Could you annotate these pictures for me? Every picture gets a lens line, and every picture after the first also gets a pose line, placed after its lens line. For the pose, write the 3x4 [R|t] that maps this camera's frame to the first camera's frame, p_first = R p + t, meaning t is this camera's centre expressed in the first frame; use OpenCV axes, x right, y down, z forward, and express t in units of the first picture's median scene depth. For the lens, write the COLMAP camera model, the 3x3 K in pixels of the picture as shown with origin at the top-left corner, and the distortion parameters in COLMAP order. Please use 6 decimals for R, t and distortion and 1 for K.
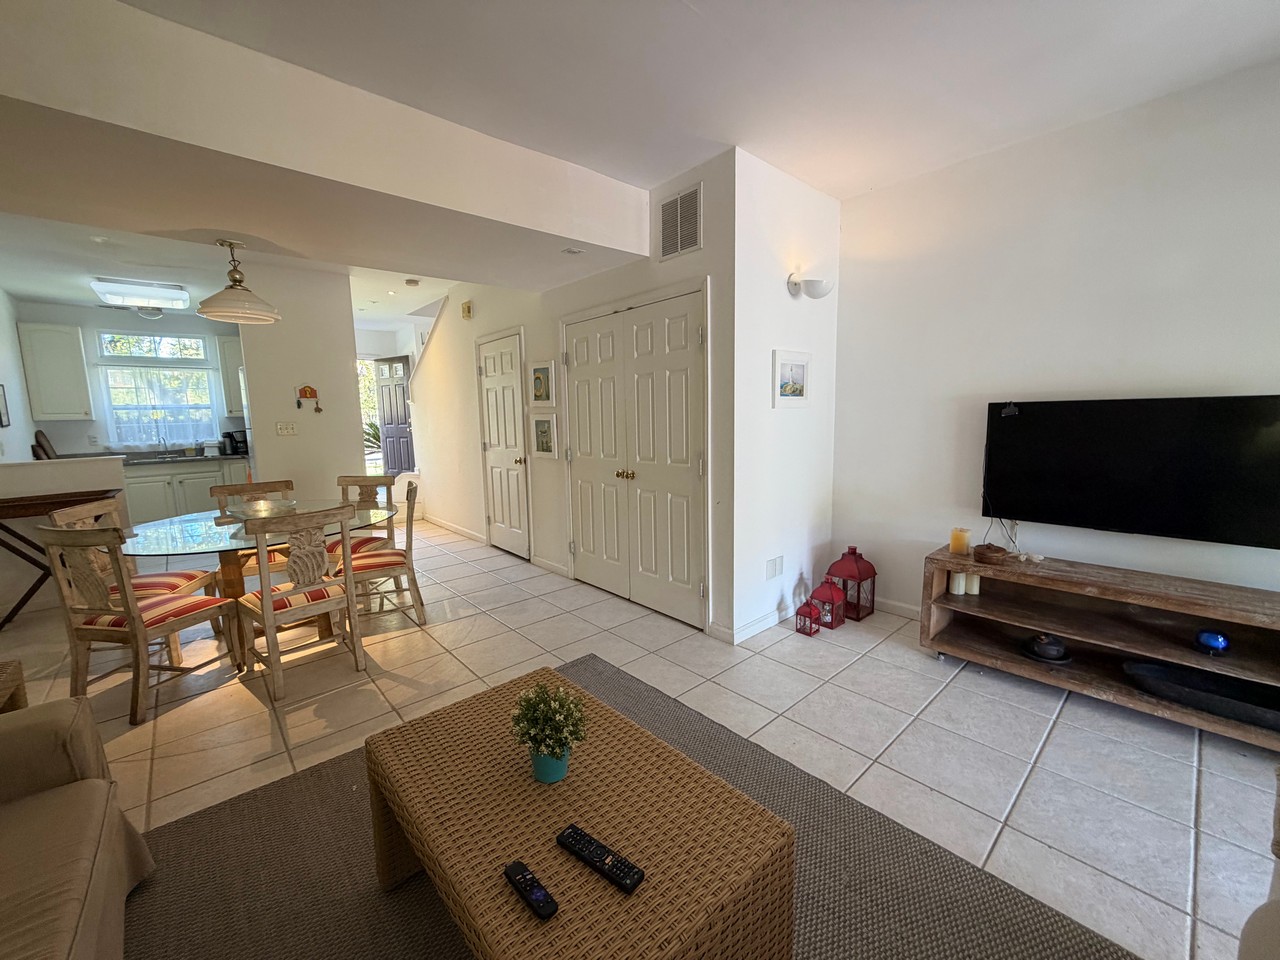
lens RADIAL K [[509.3, 0, 643.6], [0, 509.3, 481.2], [0, 0, 1]] dist [0.000127, -0.000007]
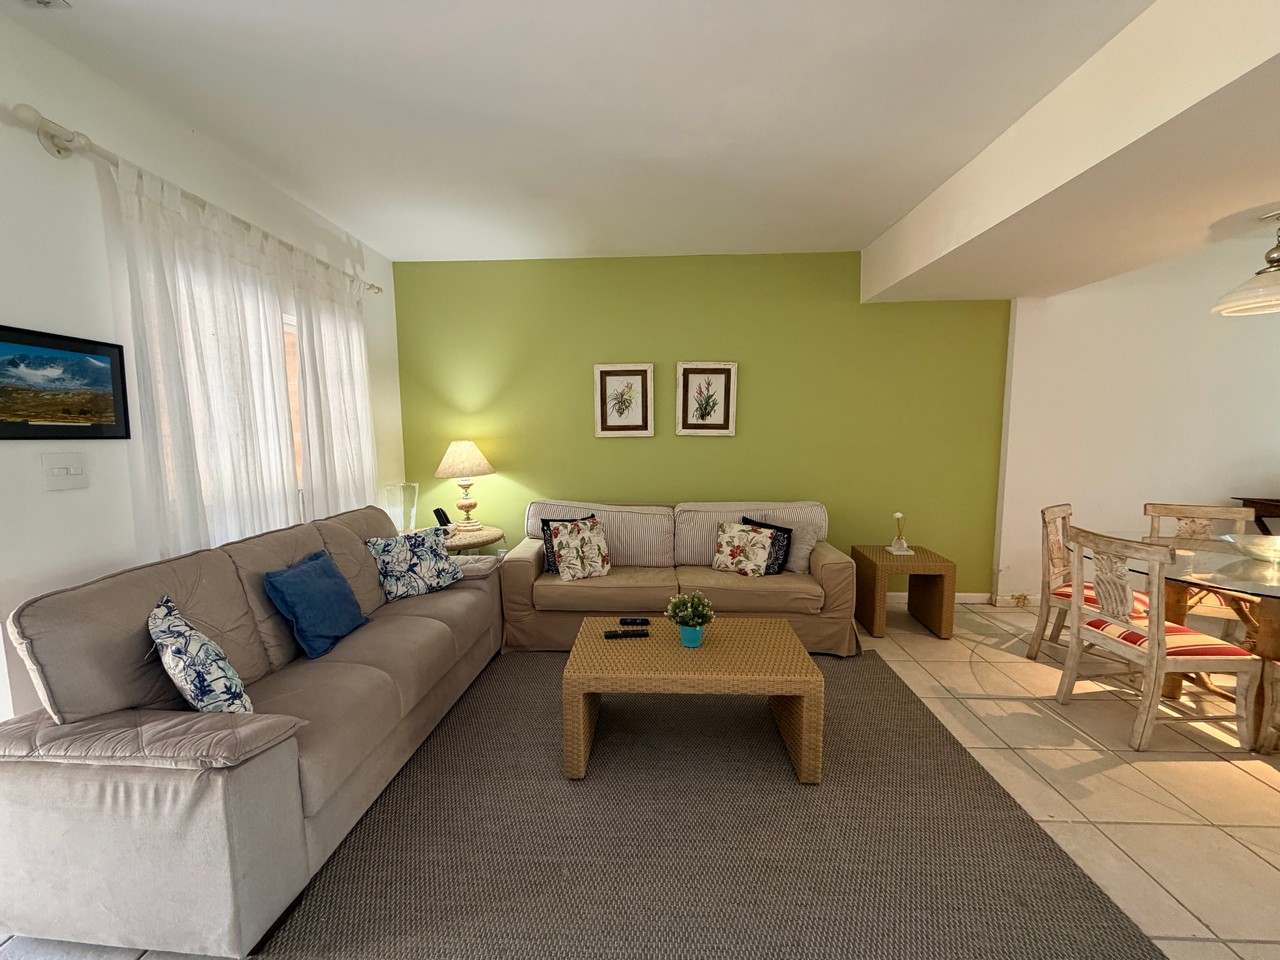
lens RADIAL K [[509.3, 0, 640.4], [0, 509.3, 482.5], [0, 0, 1]] dist [0.000127, -0.000007]
pose [[-0.700556, 0.101884, -0.706287, 0.578926], [-0.071547, 0.974739, 0.211576, -0.169312], [0.710001, 0.198754, -0.675570, 1.019560]]
